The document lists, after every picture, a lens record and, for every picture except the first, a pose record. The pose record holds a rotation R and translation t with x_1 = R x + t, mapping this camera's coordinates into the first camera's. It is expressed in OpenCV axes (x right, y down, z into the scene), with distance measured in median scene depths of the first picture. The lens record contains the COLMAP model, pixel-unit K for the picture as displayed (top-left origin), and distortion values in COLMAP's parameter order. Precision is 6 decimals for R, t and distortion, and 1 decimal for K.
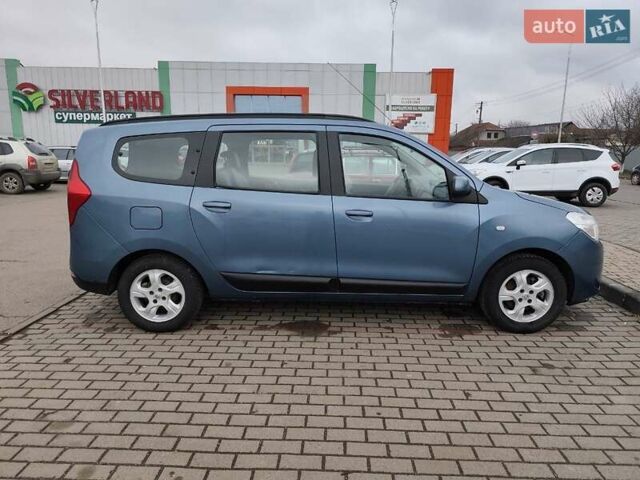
lens RADIAL K [[431.8, 0, 317.3], [0, 431.8, 240.3], [0, 0, 1]] dist [0.002728, 0.004009]
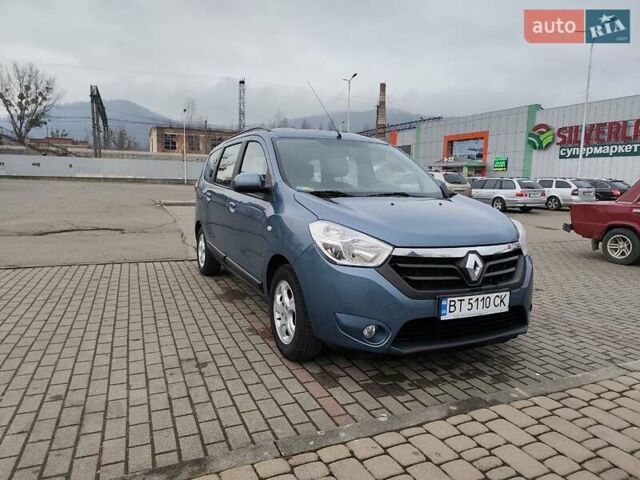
lens RADIAL K [[431.8, 0, 318.0], [0, 431.8, 242.9], [0, 0, 1]] dist [0.002728, 0.004009]
pose [[0.436324, 0.126049, -0.890917, 0.776640], [-0.194849, 0.979881, 0.043209, -0.033763], [0.878439, 0.154741, 0.452106, 0.402592]]
